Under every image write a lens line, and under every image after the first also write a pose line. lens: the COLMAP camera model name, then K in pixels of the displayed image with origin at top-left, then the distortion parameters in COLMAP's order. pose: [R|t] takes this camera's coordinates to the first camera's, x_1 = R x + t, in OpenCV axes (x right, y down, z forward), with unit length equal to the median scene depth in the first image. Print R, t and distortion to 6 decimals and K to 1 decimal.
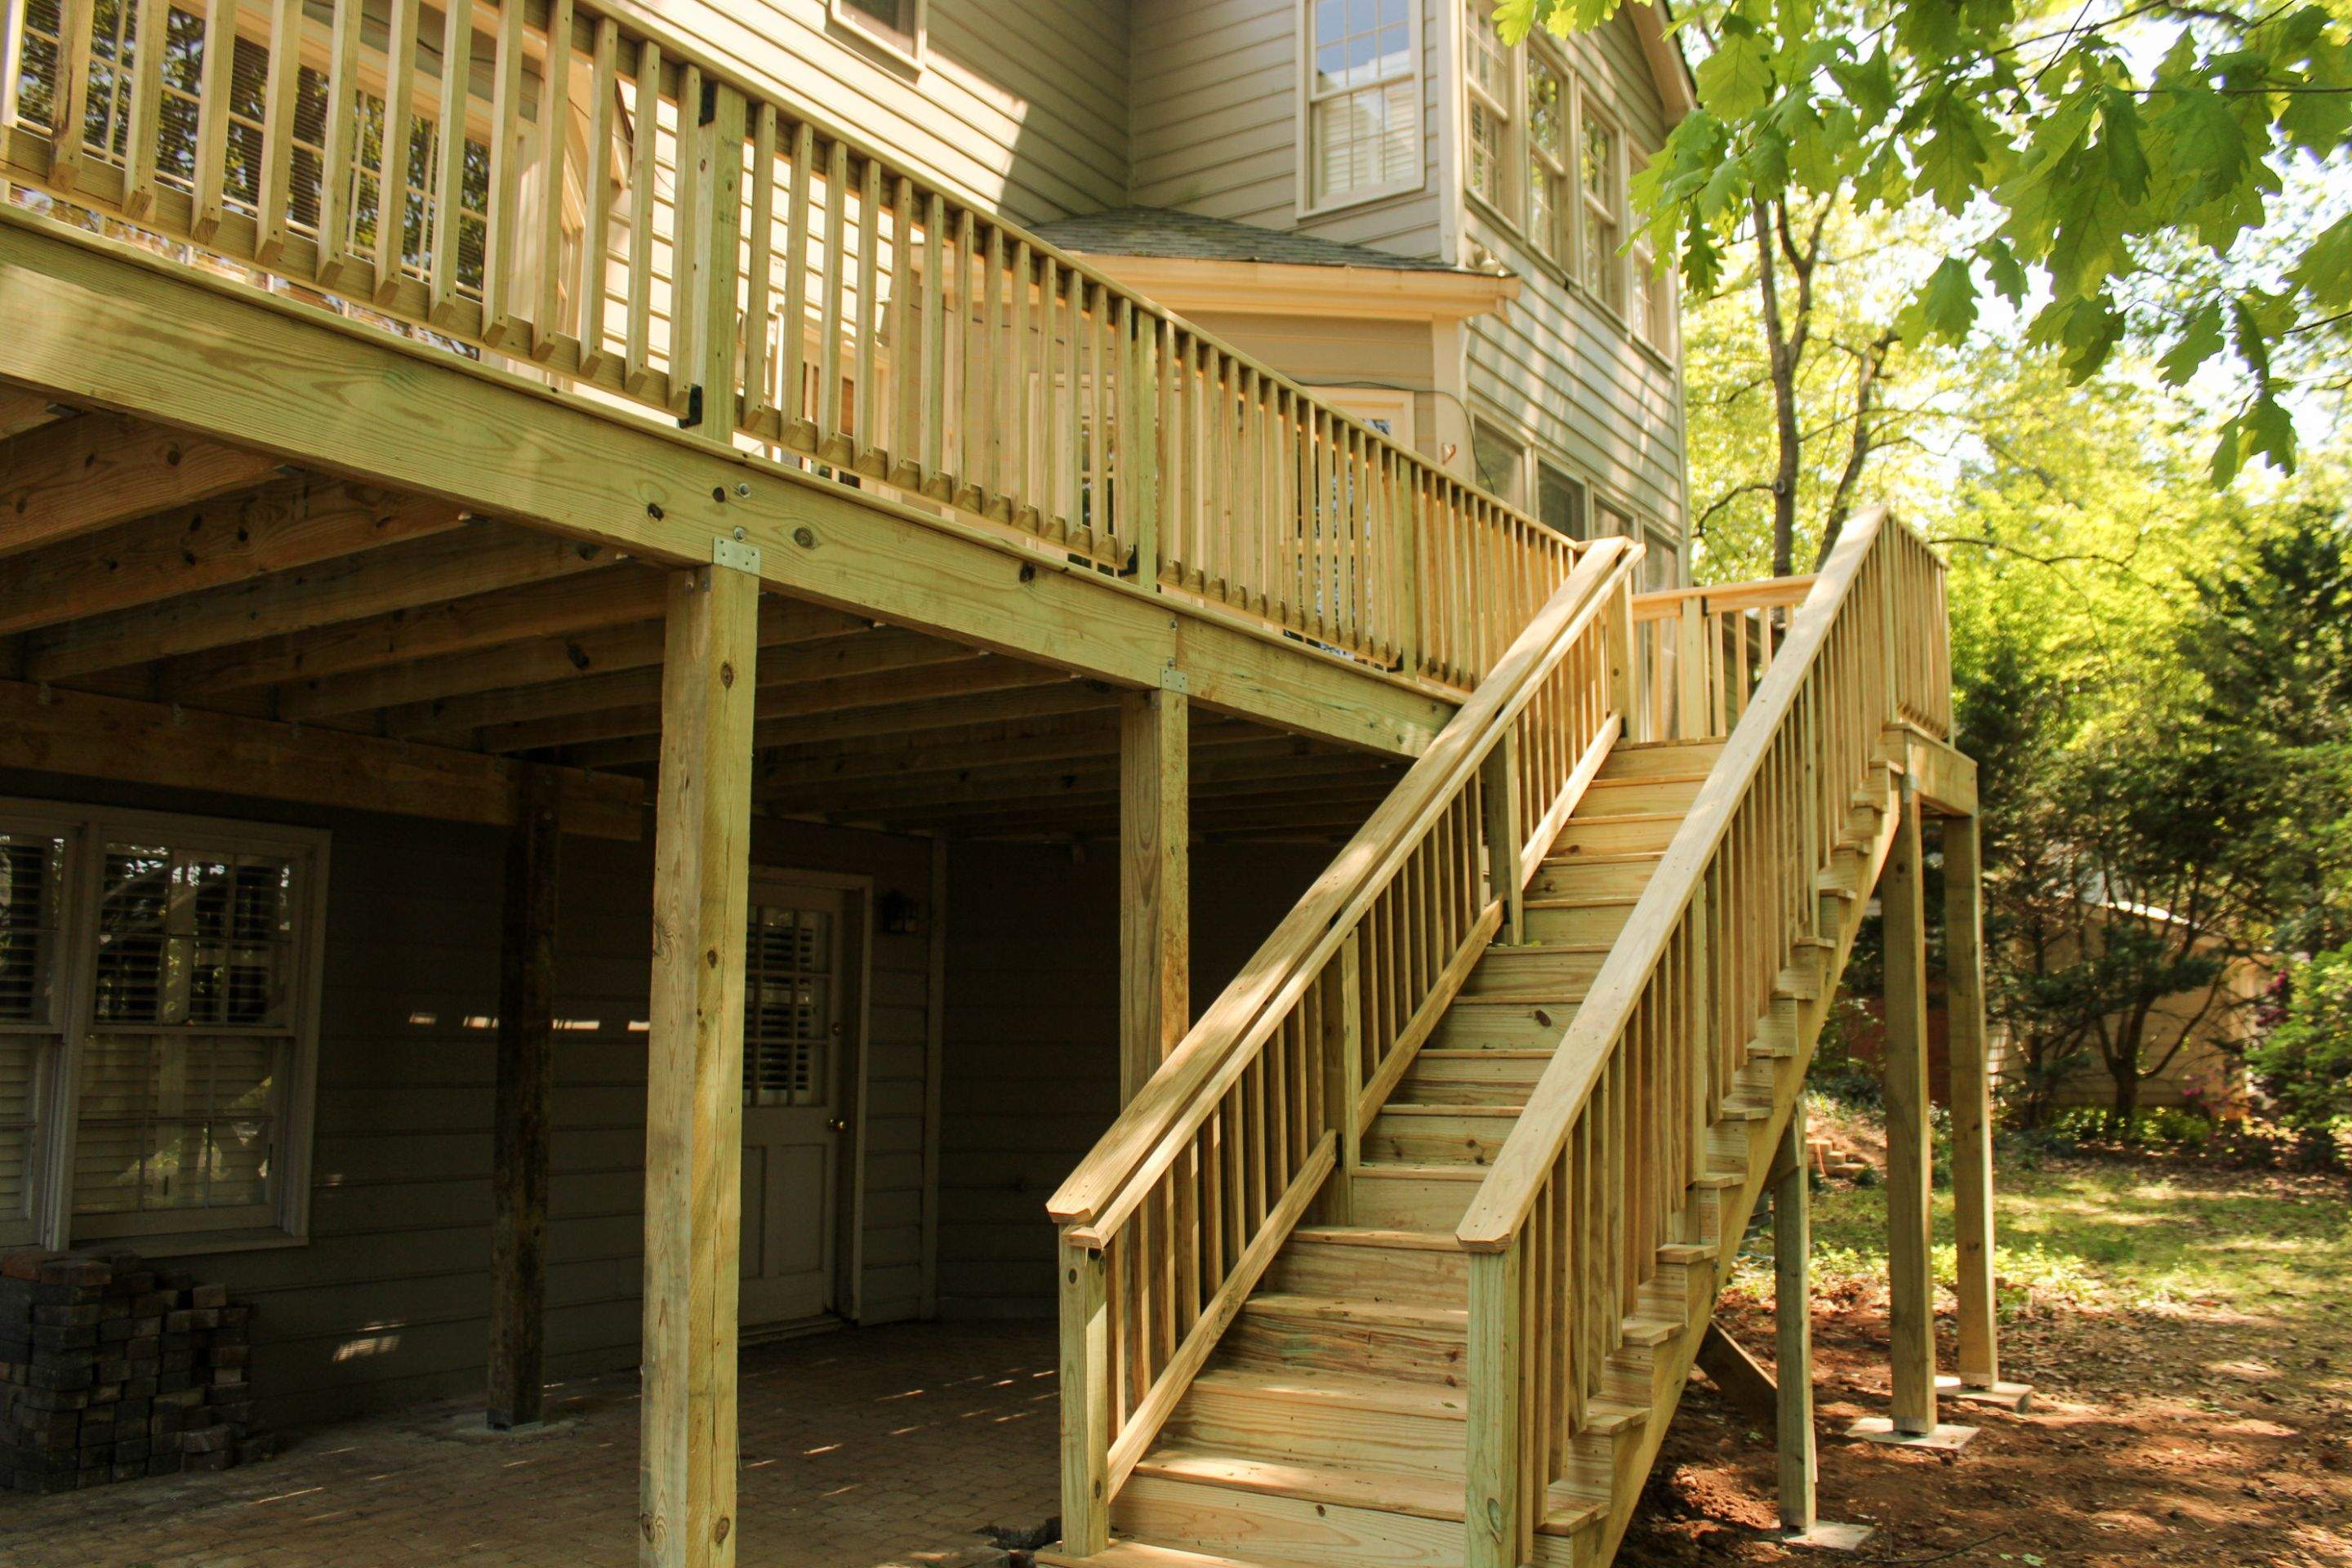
lens RADIAL K [[1982.4, 0, 1207.6], [0, 1982.4, 786.0], [0, 0, 1]] dist [-0.173983, 0.159513]
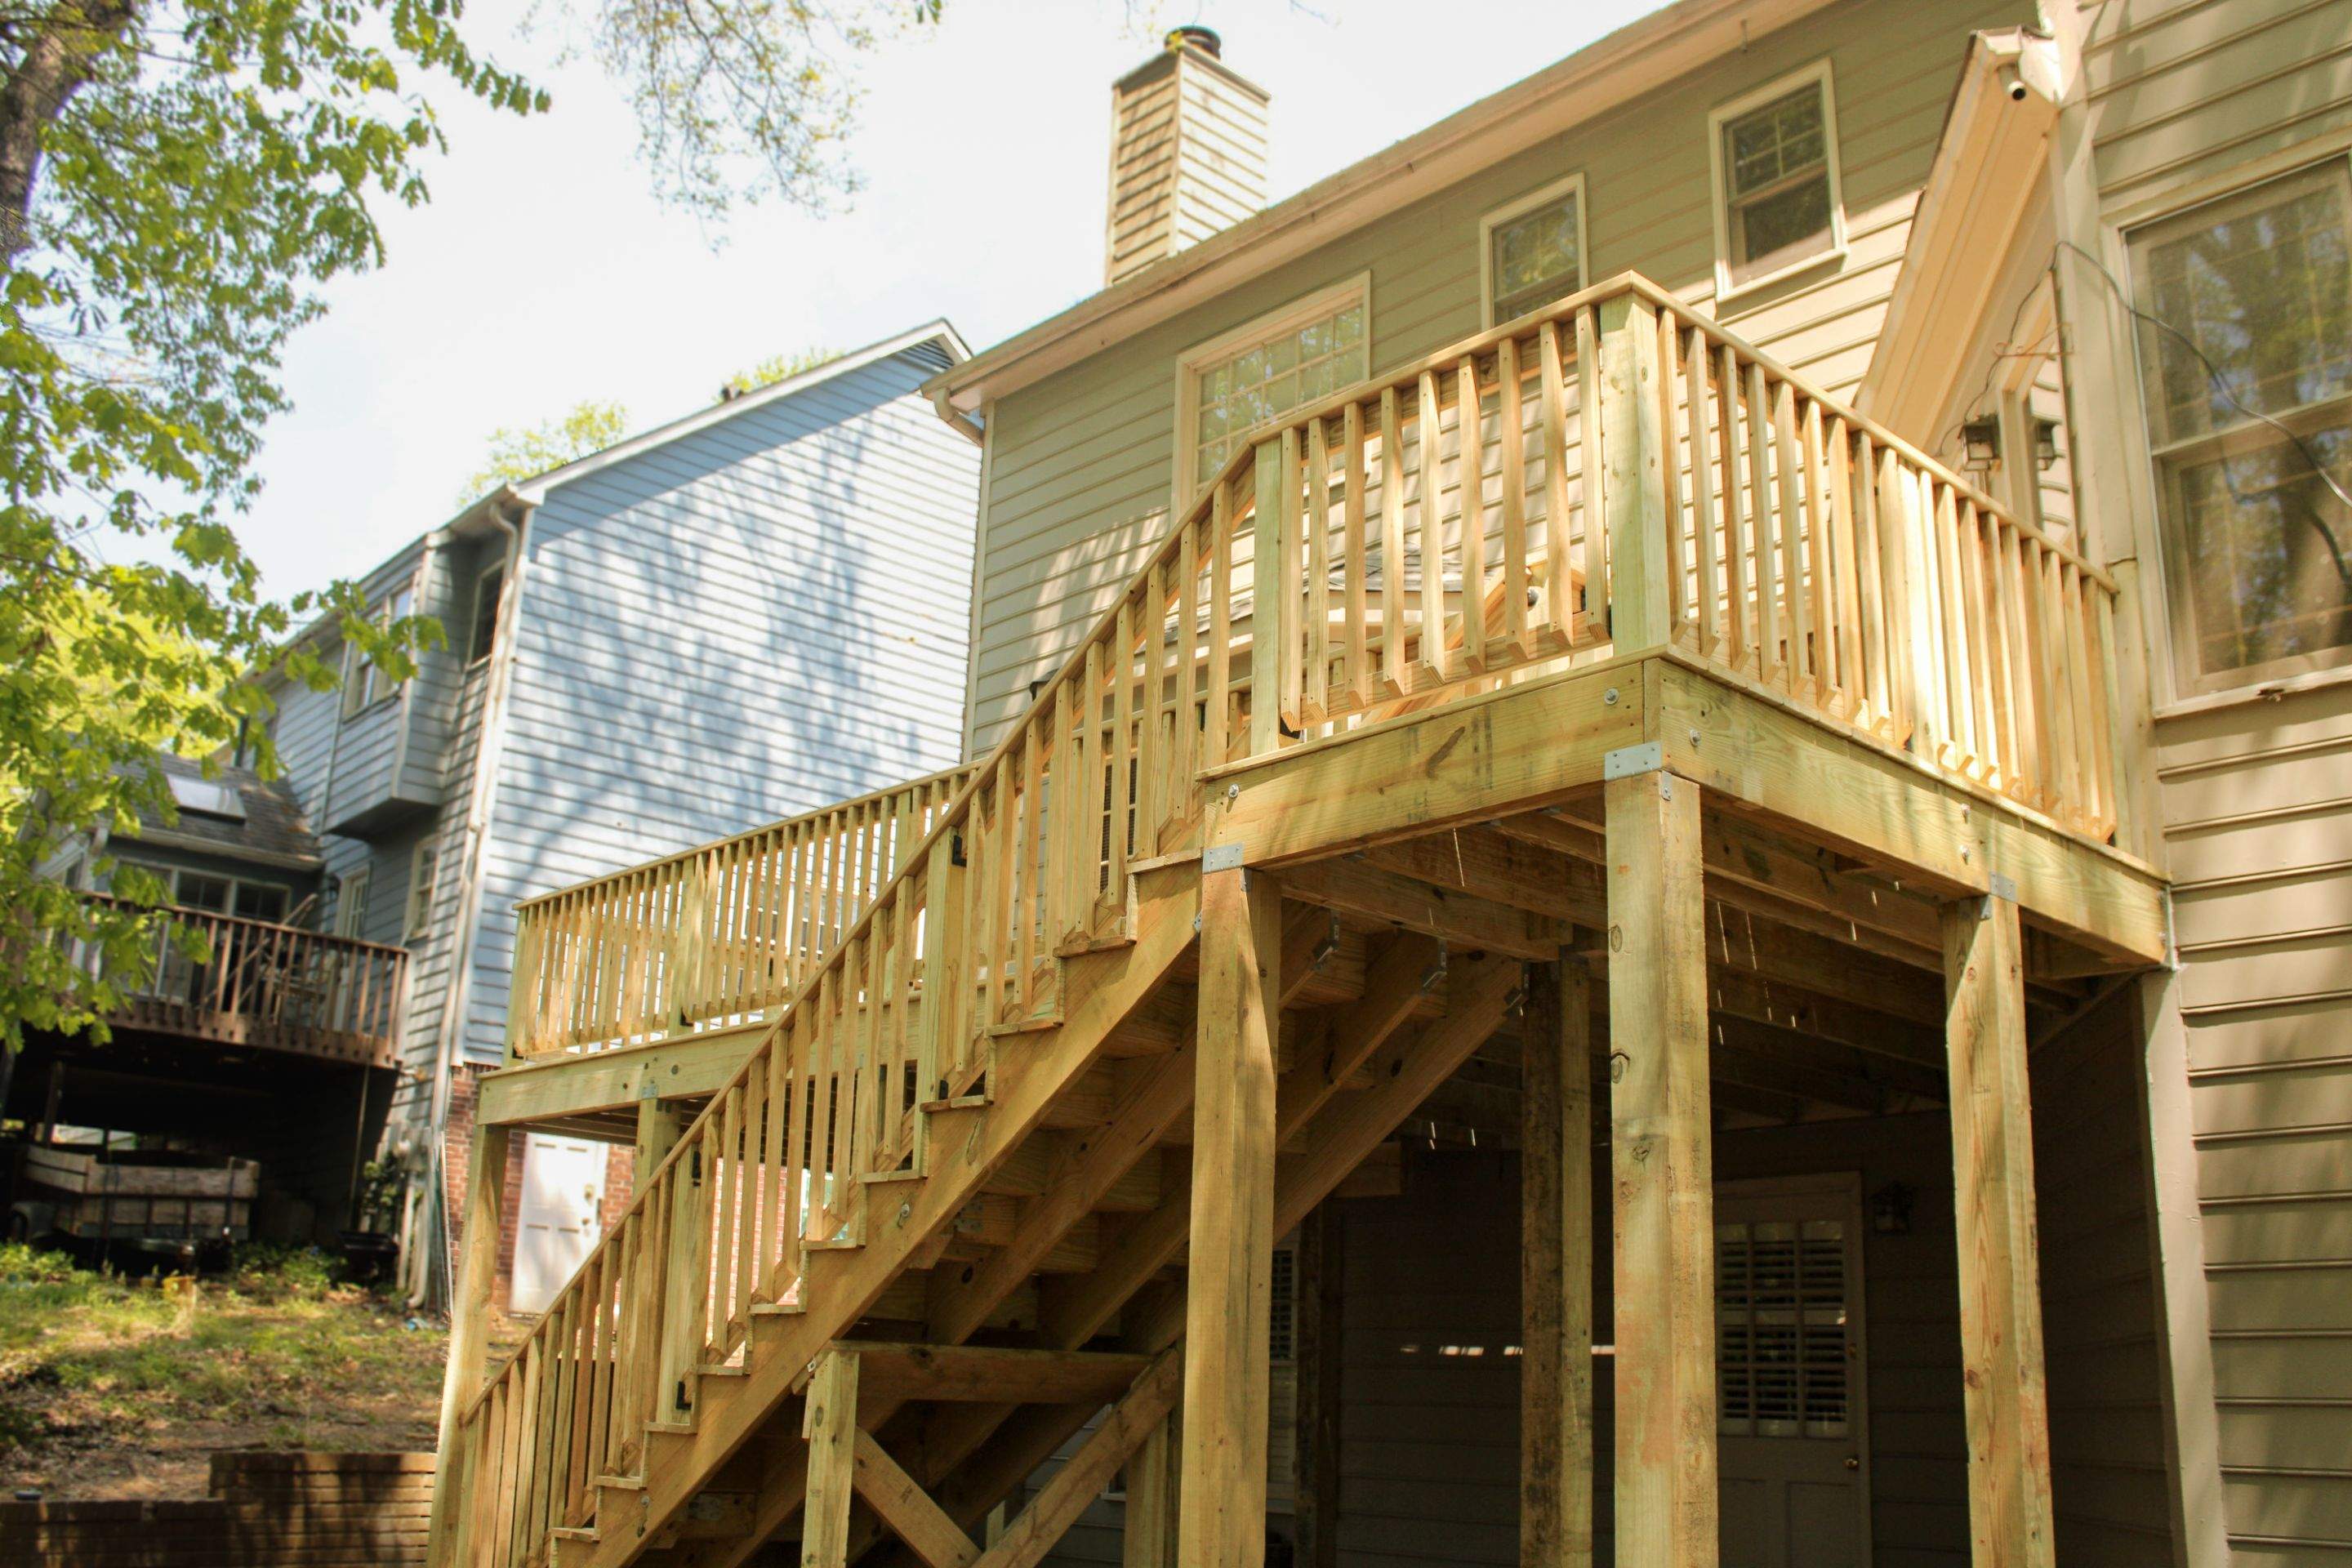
lens RADIAL K [[2185.4, 0, 1171.9], [0, 2185.4, 785.0], [0, 0, 1]] dist [-0.138289, 0.126191]
pose [[-0.253104, -0.282545, -0.925260, 1.402463], [0.089994, 0.945379, -0.313306, 0.263043], [0.963244, -0.162567, -0.213852, 1.577847]]
